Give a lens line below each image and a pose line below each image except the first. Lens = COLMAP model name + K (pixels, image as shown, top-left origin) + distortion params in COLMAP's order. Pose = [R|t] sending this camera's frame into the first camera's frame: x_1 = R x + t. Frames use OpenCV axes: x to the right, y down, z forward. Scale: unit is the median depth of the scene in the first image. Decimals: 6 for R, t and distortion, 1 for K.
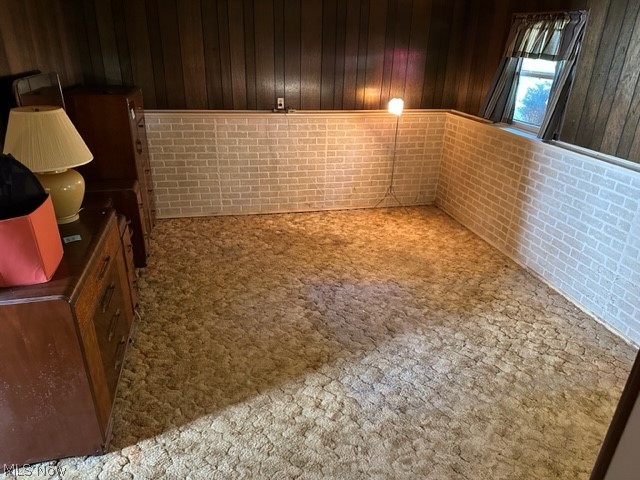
lens RADIAL K [[447.3, 0, 321.7], [0, 447.3, 238.6], [0, 0, 1]] dist [0.069090, -0.094763]
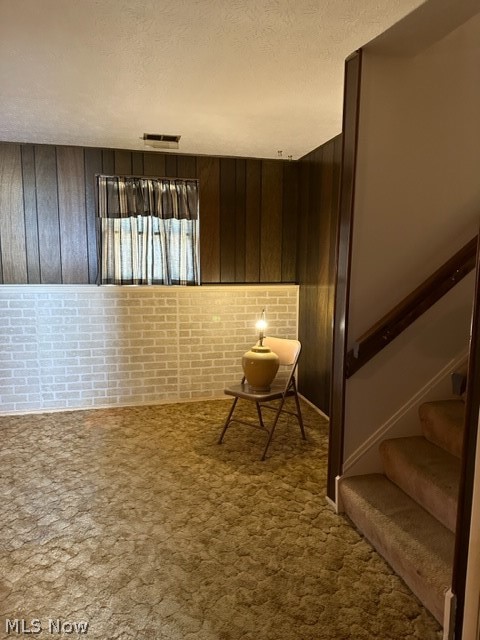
lens RADIAL K [[447.3, 0, 241.6], [0, 447.3, 318.2], [0, 0, 1]] dist [0.069090, -0.094763]
pose [[-0.010029, -0.152525, 0.988249, -0.538830], [0.394095, 0.907704, 0.144093, -0.009278], [-0.919015, 0.390909, 0.051006, 0.335703]]
